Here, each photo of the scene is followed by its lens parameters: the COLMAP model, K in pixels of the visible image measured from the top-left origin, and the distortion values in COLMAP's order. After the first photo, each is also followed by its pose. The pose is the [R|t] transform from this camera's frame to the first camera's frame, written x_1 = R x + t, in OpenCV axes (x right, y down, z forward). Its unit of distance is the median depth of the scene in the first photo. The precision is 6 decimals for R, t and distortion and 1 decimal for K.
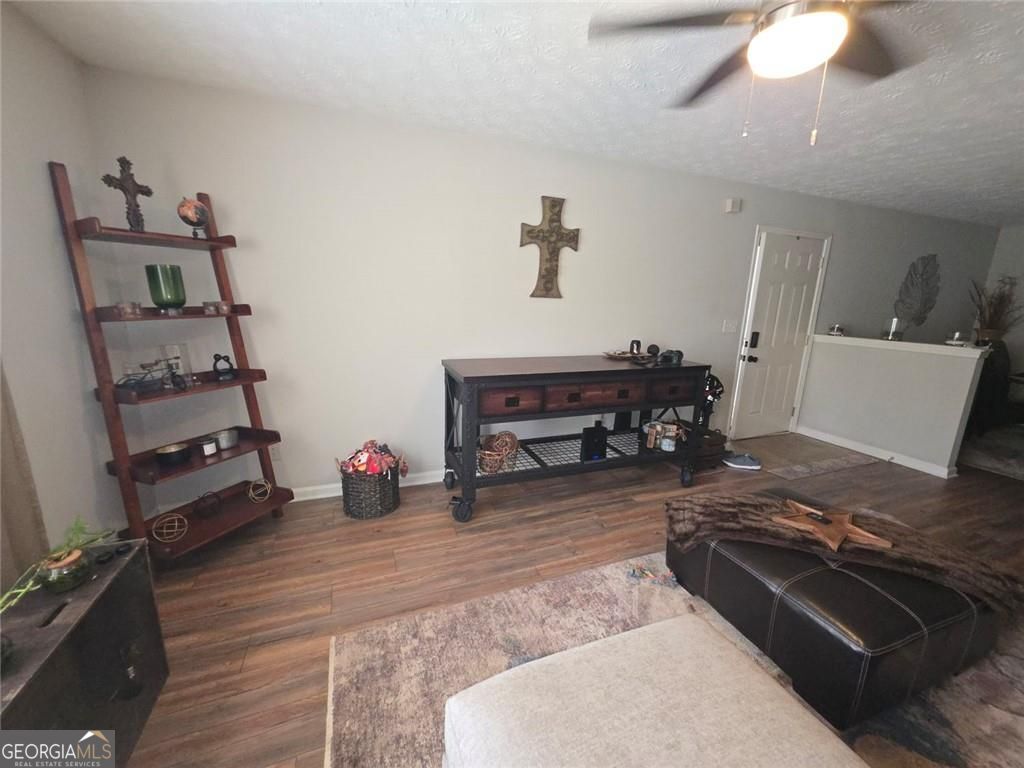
lens RADIAL K [[409.5, 0, 509.2], [0, 409.5, 383.9], [0, 0, 1]] dist [0.000323, -0.000543]
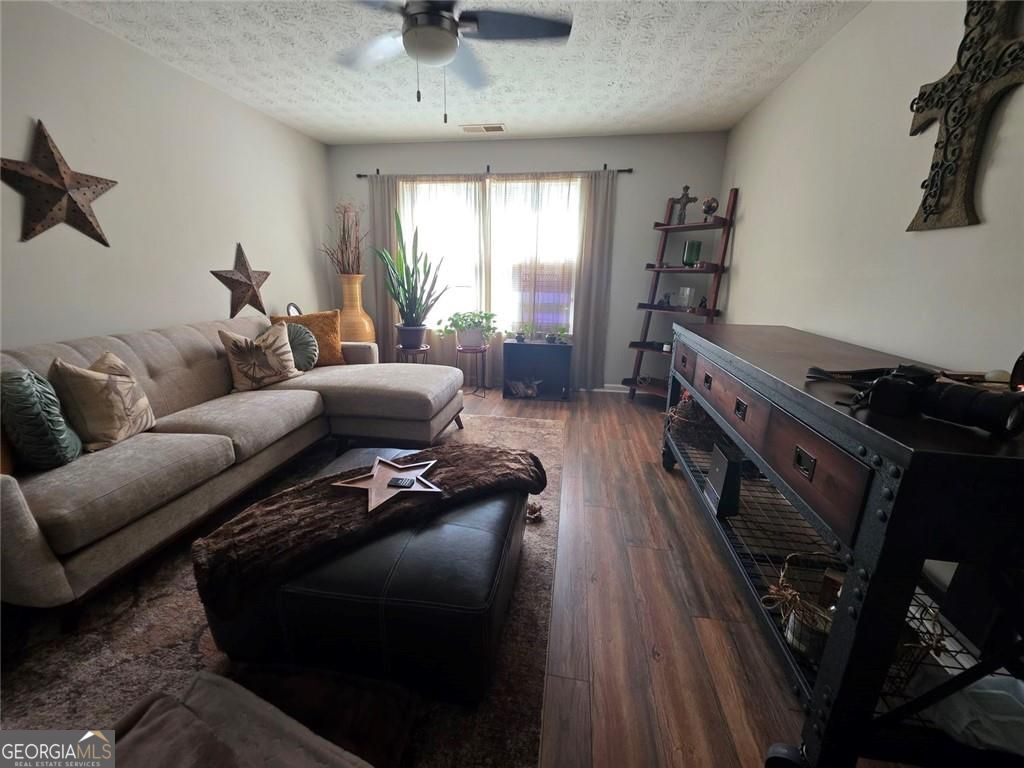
lens RADIAL K [[409.5, 0, 513.8], [0, 409.5, 382.9], [0, 0, 1]] dist [0.000323, -0.000543]
pose [[-0.497371, 0.191473, -0.846145, 1.162500], [-0.217339, 0.916736, 0.335201, -0.157275], [0.839873, 0.350619, -0.414343, 1.310639]]
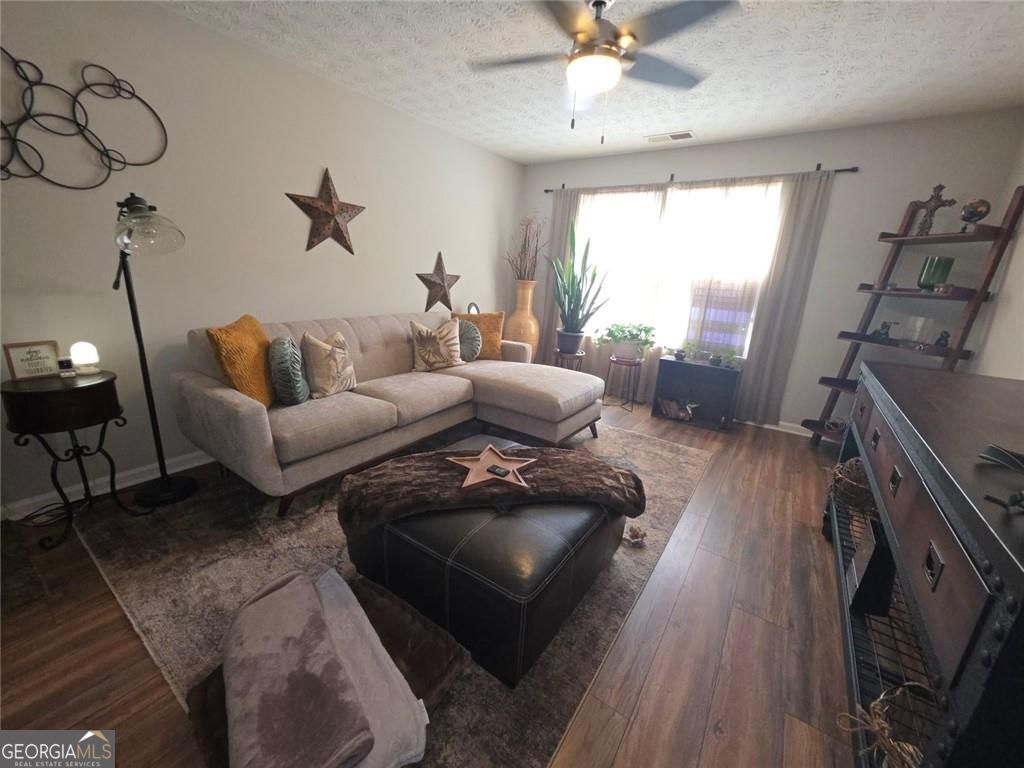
lens RADIAL K [[409.5, 0, 510.6], [0, 409.5, 382.4], [0, 0, 1]] dist [0.000323, -0.000543]
pose [[-0.826862, 0.076199, -0.557219, 1.104110], [-0.196668, 0.889050, 0.413415, -0.207458], [0.526897, 0.451425, -0.720135, 1.424880]]
